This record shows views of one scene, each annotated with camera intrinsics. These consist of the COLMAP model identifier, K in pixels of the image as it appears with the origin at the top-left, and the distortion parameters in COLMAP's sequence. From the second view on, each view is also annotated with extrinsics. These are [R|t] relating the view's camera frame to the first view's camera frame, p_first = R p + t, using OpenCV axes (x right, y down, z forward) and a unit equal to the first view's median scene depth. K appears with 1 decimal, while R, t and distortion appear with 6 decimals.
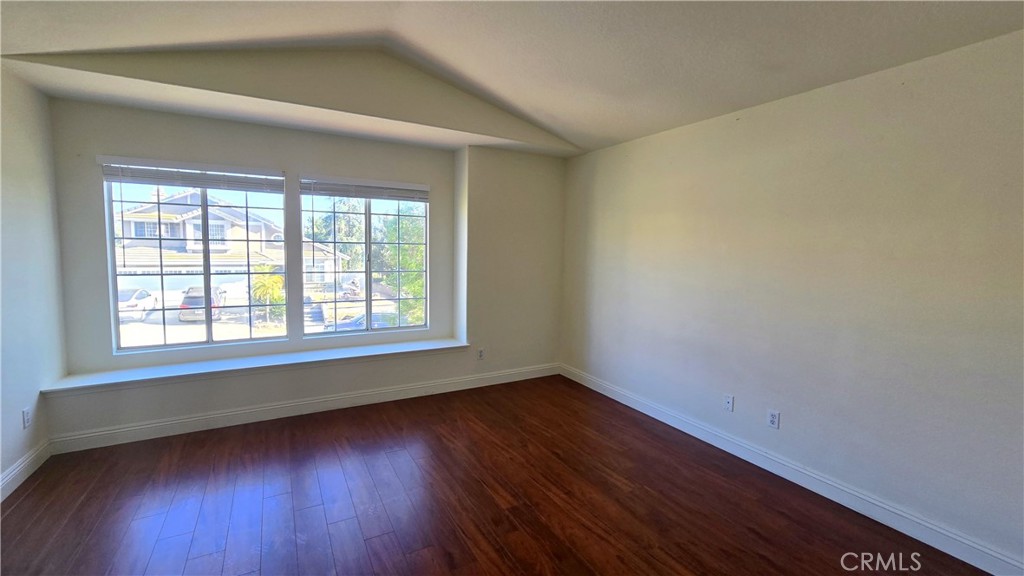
lens RADIAL K [[420.0, 0, 512.5], [0, 420.0, 281.3], [0, 0, 1]] dist [-0.001065, -0.000092]
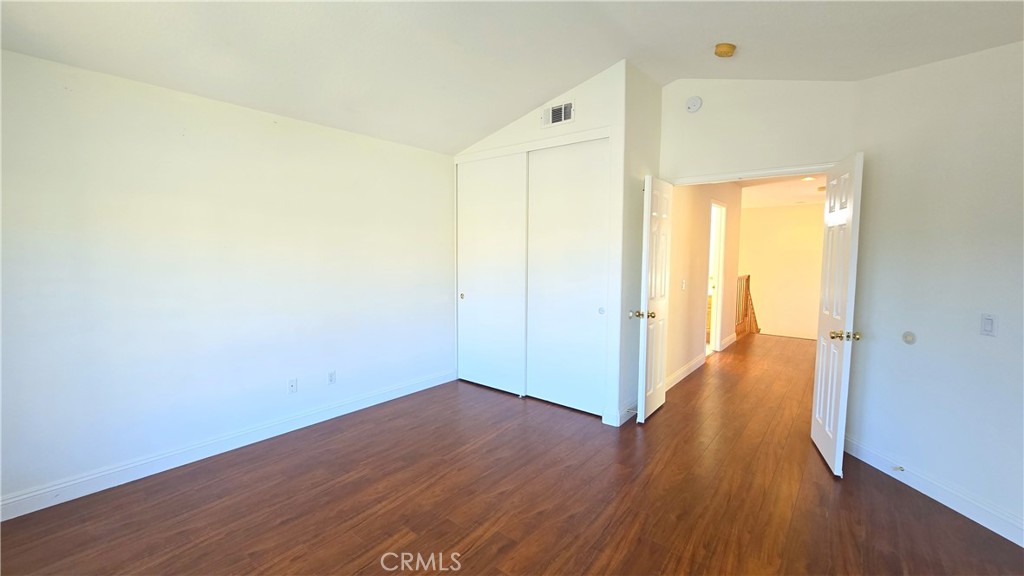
lens RADIAL K [[420.0, 0, 512.5], [0, 420.0, 281.3], [0, 0, 1]] dist [-0.001065, -0.000092]
pose [[-0.362412, -0.089863, 0.927676, -0.879283], [0.058660, 0.991168, 0.118930, -0.101174], [-0.930170, 0.097519, -0.353940, 1.061025]]
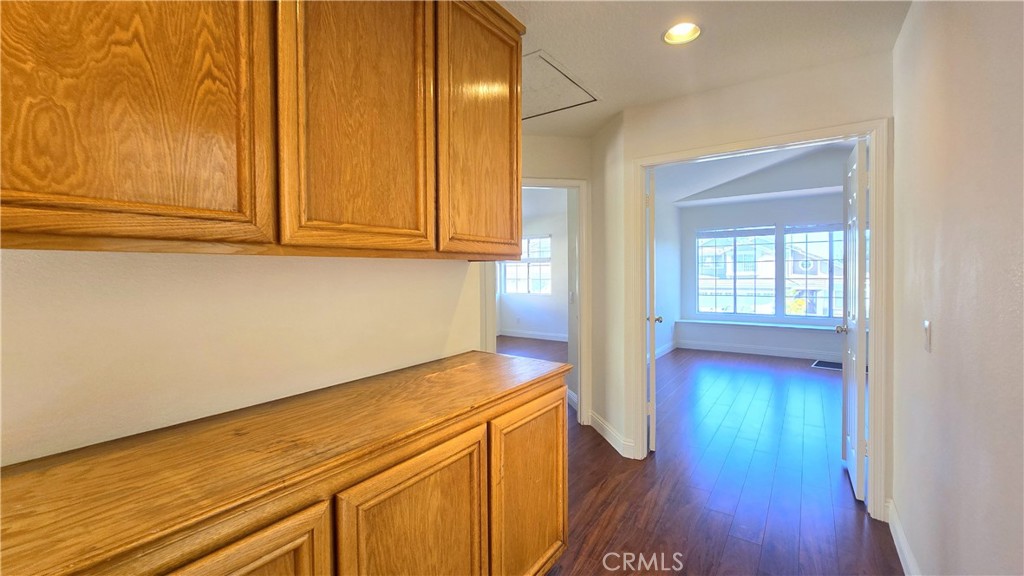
lens RADIAL K [[420.0, 0, 512.5], [0, 420.0, 281.3], [0, 0, 1]] dist [-0.001065, -0.000092]
pose [[0.430617, -0.006017, -0.902515, 0.411552], [-0.052730, 0.998102, -0.031813, 0.074446], [0.900993, 0.061289, 0.429482, -0.538962]]
